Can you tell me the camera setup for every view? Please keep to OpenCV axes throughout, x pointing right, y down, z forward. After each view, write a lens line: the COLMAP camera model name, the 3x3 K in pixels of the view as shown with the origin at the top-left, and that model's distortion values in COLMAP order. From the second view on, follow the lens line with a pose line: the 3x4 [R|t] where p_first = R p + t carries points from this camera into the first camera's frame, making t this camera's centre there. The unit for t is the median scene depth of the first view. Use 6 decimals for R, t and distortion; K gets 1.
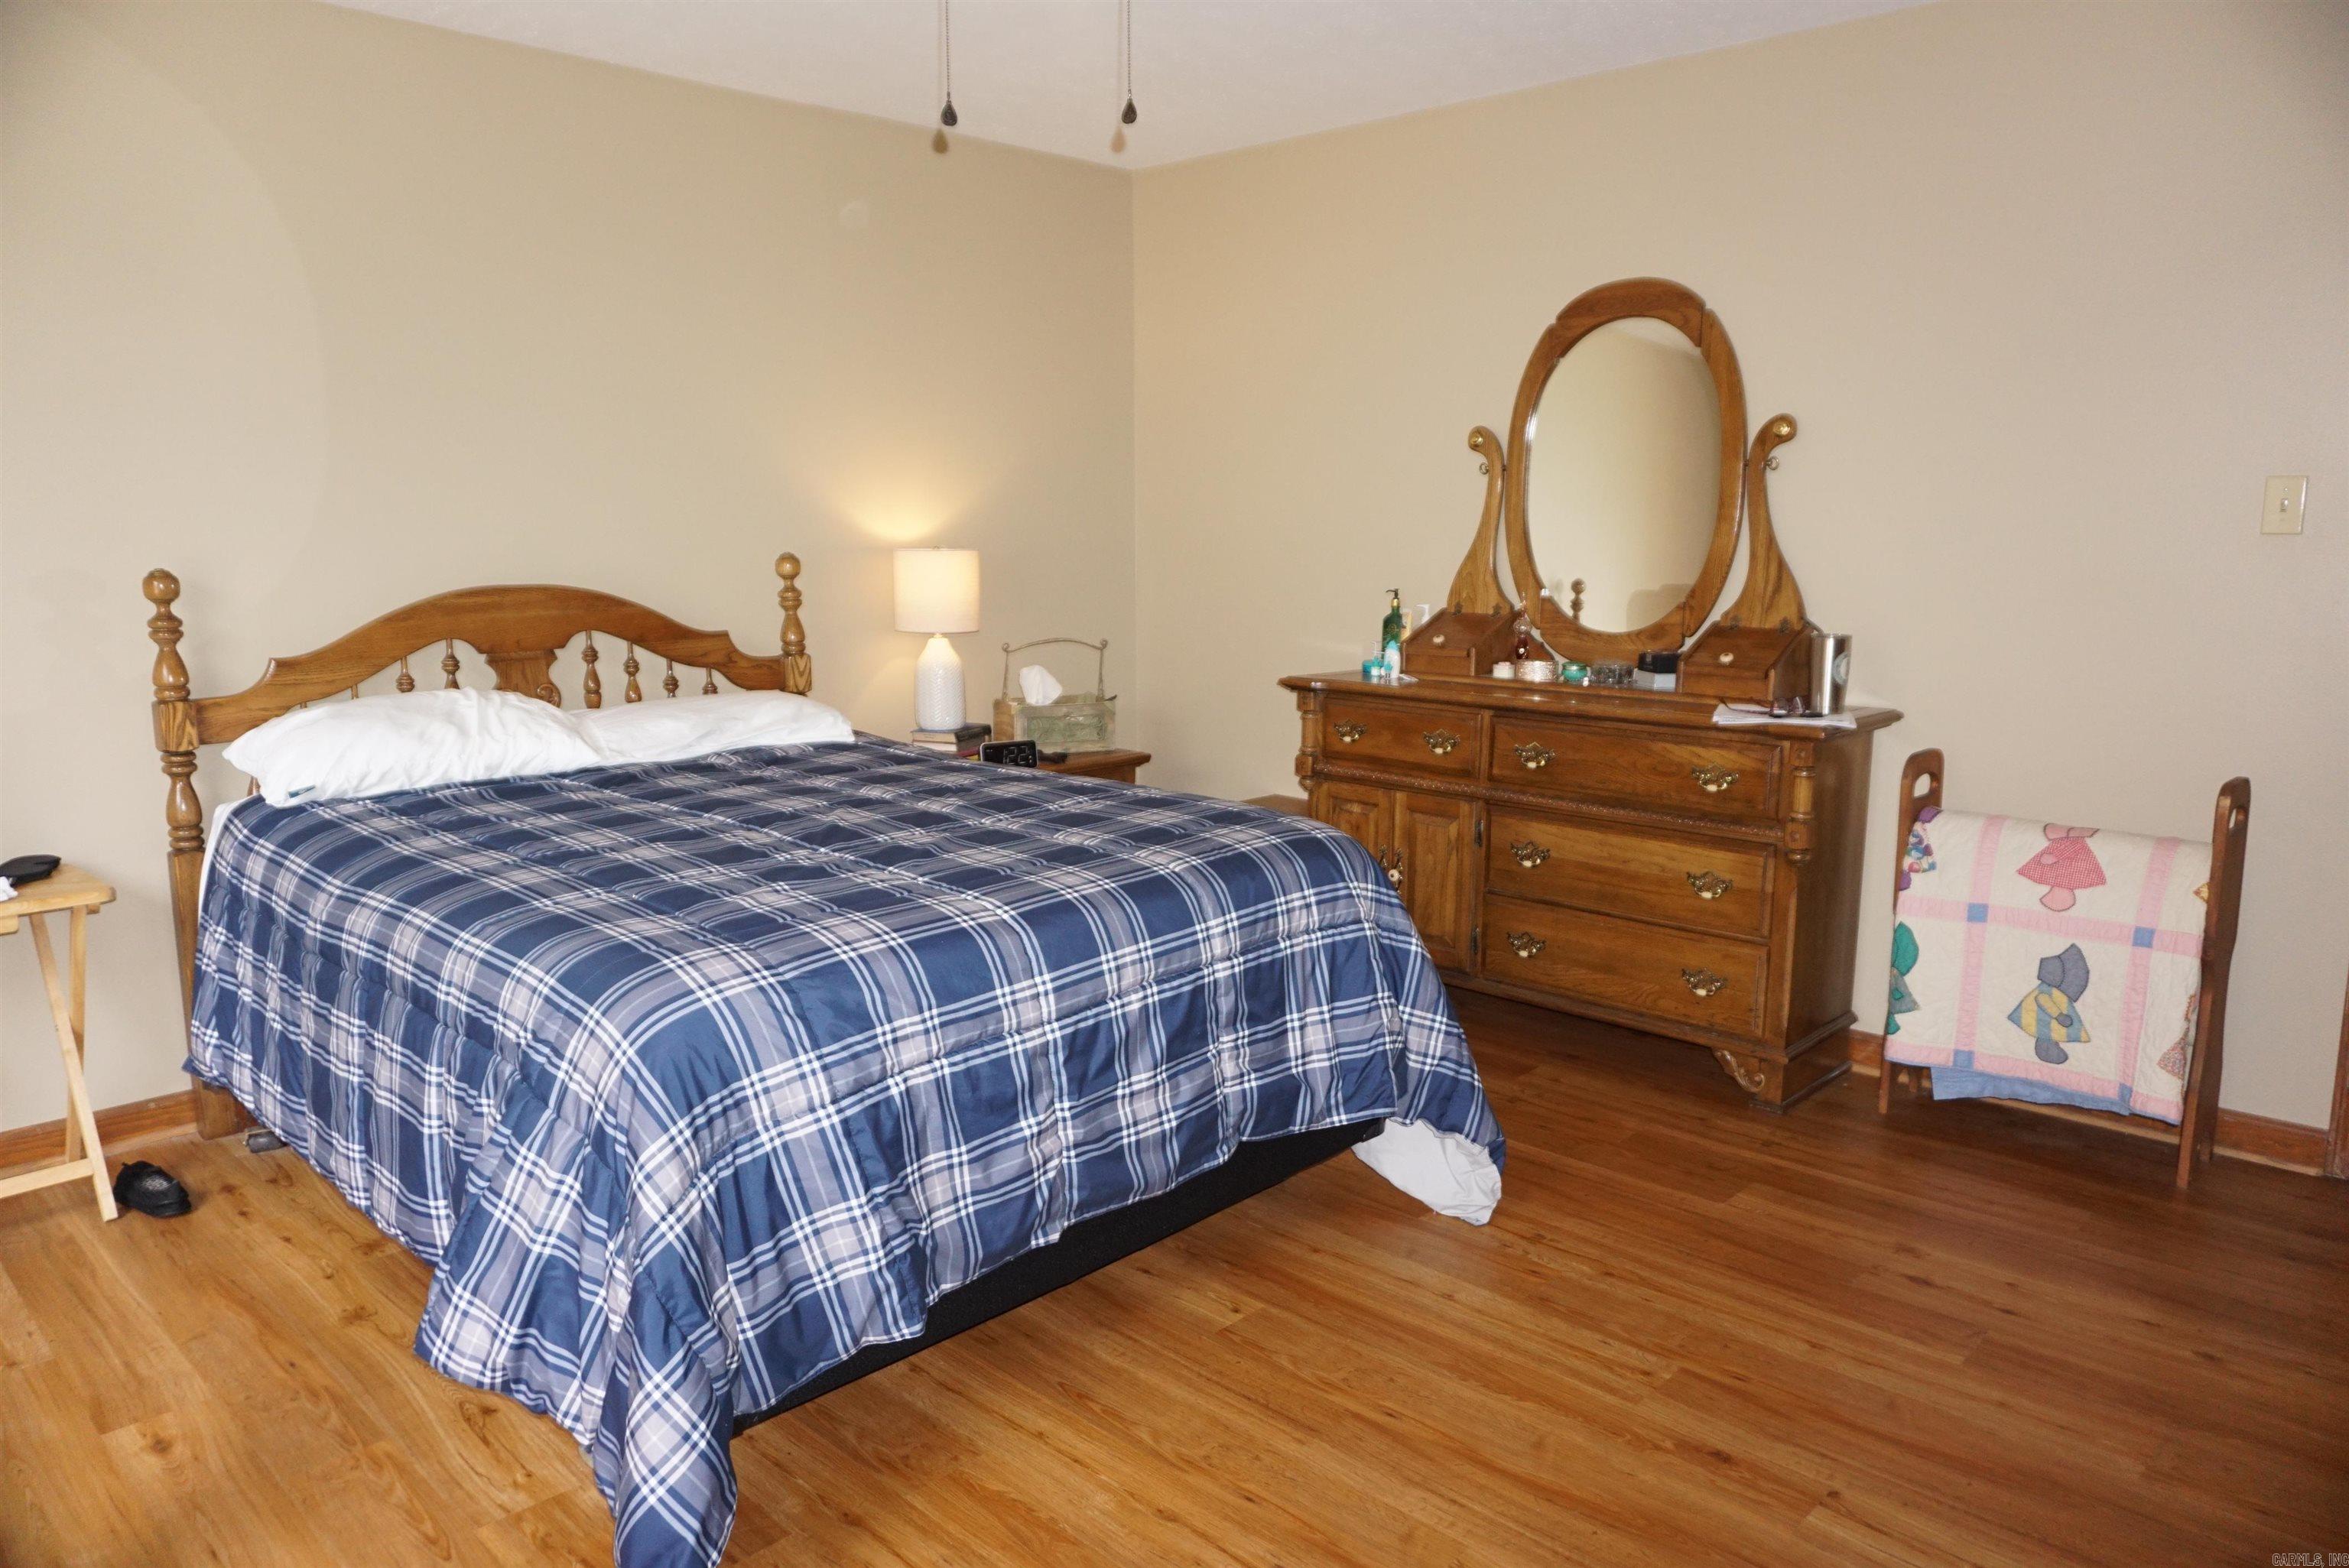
lens RADIAL K [[1566.7, 0, 1180.2], [0, 1566.7, 781.1], [0, 0, 1]] dist [-0.048614, 0.034477]
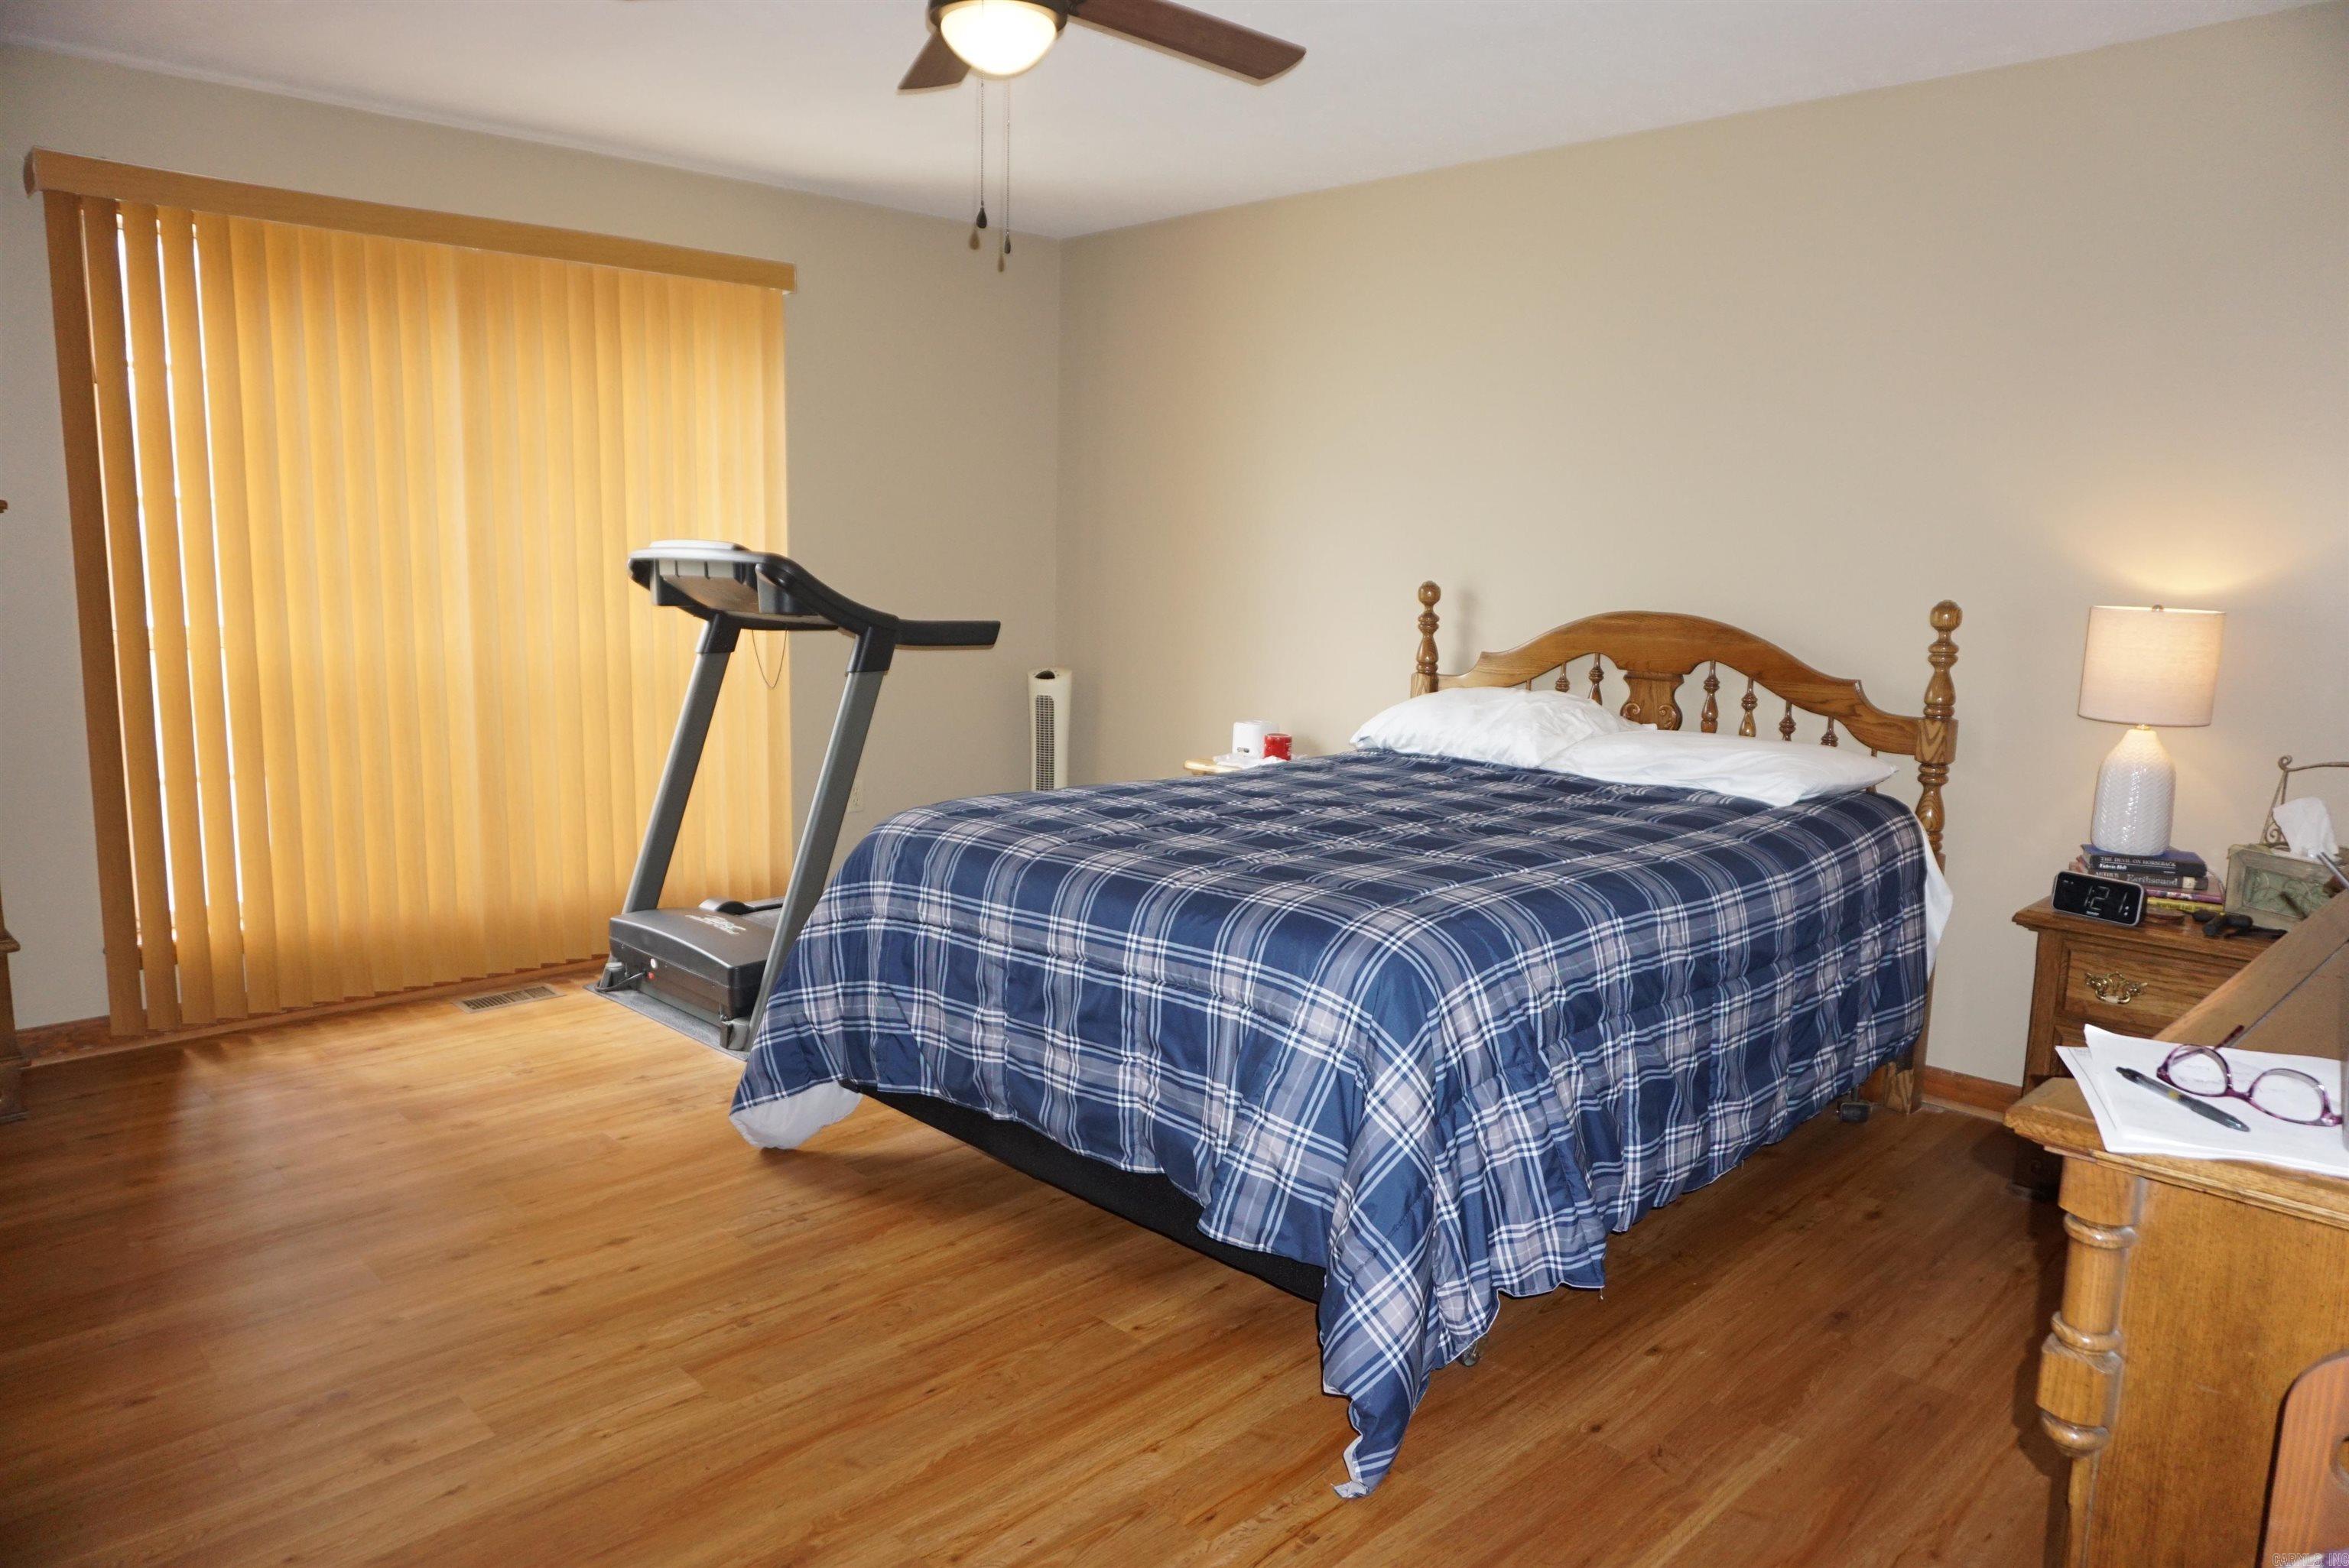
lens RADIAL K [[1566.7, 0, 1180.2], [0, 1566.7, 781.1], [0, 0, 1]] dist [-0.048614, 0.034477]
pose [[-0.011118, 0.153400, -0.988102, 0.663715], [-0.183117, 0.971140, 0.152827, -0.111808], [0.983028, 0.182637, 0.017293, 0.638875]]
